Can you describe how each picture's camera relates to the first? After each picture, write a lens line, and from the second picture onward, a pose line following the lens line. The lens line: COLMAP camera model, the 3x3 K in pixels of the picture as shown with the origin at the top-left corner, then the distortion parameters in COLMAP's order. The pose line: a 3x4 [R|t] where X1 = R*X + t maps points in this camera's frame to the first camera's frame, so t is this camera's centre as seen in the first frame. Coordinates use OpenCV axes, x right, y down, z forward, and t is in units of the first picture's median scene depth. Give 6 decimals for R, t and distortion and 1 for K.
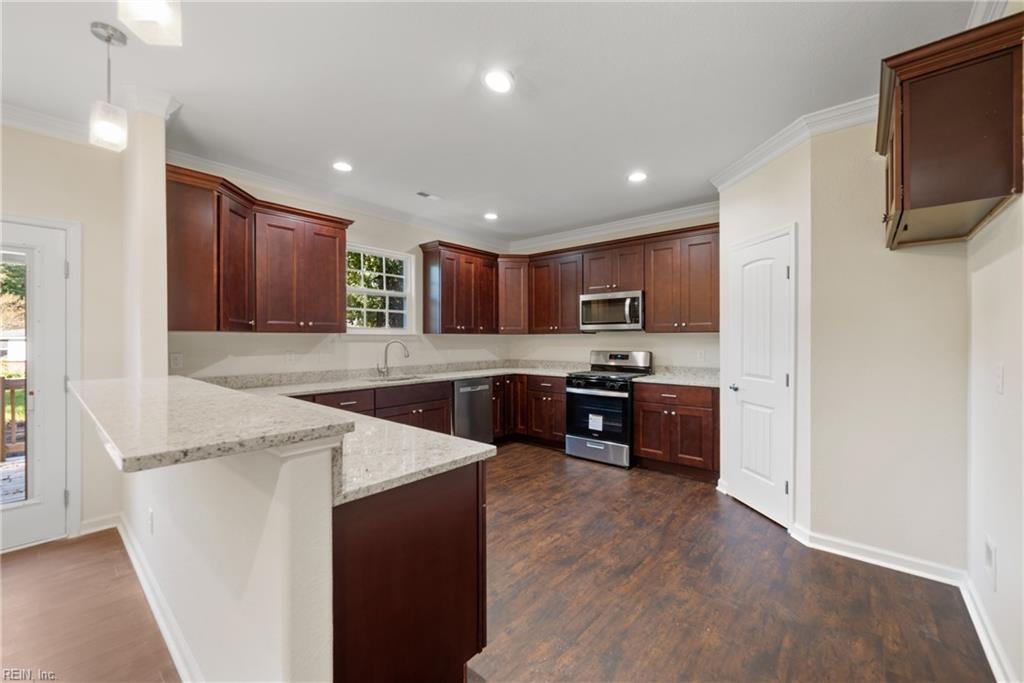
lens RADIAL K [[410.3, 0, 515.2], [0, 410.3, 345.6], [0, 0, 1]] dist [-0.001109, 0.000004]
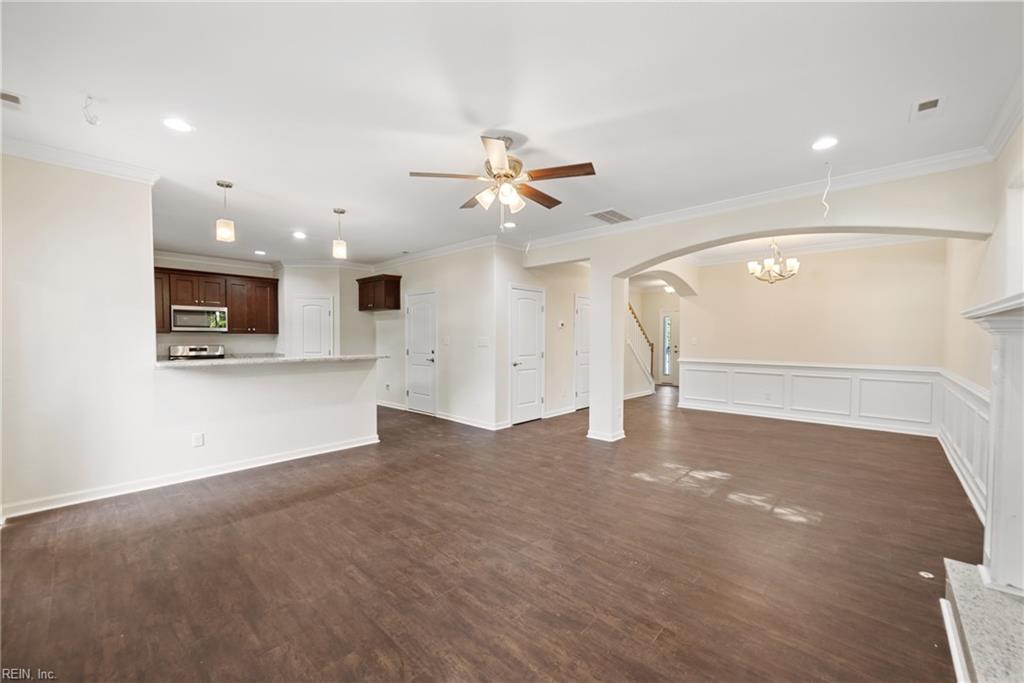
lens RADIAL K [[410.3, 0, 515.2], [0, 410.3, 345.6], [0, 0, 1]] dist [-0.001109, 0.000004]
pose [[0.022672, -0.021994, 0.999501, -1.292093], [0.010102, 0.999712, 0.021770, -0.007268], [-0.999692, 0.009603, 0.022888, -0.177755]]
